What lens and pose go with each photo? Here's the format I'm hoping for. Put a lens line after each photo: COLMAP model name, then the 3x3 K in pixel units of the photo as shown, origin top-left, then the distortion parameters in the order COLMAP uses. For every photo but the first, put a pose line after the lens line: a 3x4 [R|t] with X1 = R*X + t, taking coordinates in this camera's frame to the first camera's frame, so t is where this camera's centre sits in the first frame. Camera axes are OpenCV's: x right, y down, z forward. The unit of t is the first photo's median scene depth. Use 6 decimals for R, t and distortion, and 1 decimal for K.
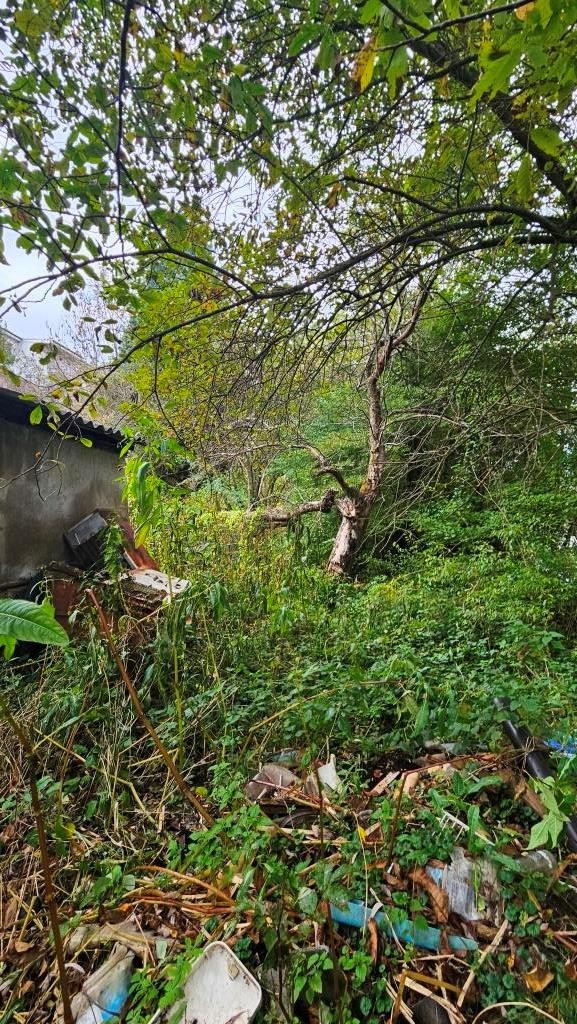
lens RADIAL K [[416.8, 0, 290.1], [0, 416.8, 517.4], [0, 0, 1]] dist [0.000266, 0.000501]
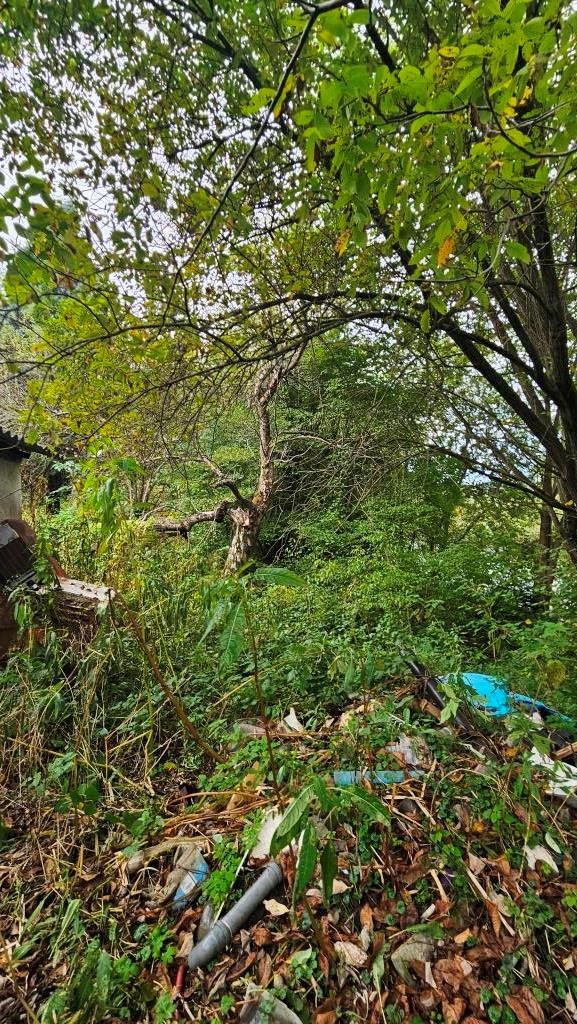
lens RADIAL K [[411.0, 0, 288.5], [0, 411.0, 512.0], [0, 0, 1]] dist [0.001384, 0.000002]
pose [[0.953400, 0.001859, 0.301705, -0.192083], [0.008823, 0.999382, -0.034037, -0.000184], [-0.301582, 0.035113, 0.952794, -0.157047]]
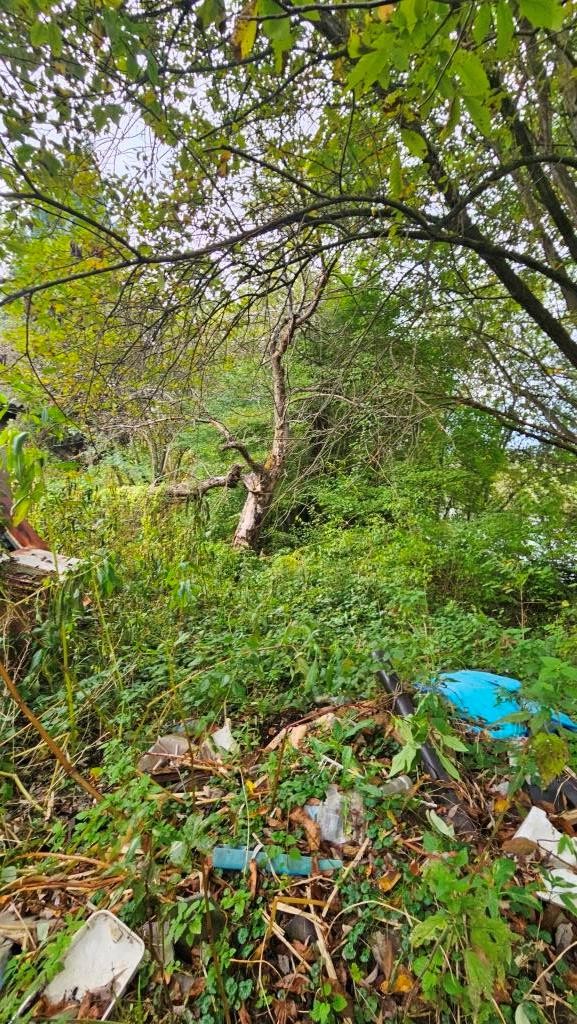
lens RADIAL K [[411.0, 0, 288.5], [0, 411.0, 512.0], [0, 0, 1]] dist [0.001384, 0.000002]
pose [[0.977294, -0.014474, 0.211391, 0.024917], [0.004547, 0.998867, 0.047373, 0.001591], [-0.211837, -0.045336, 0.976253, -0.009563]]
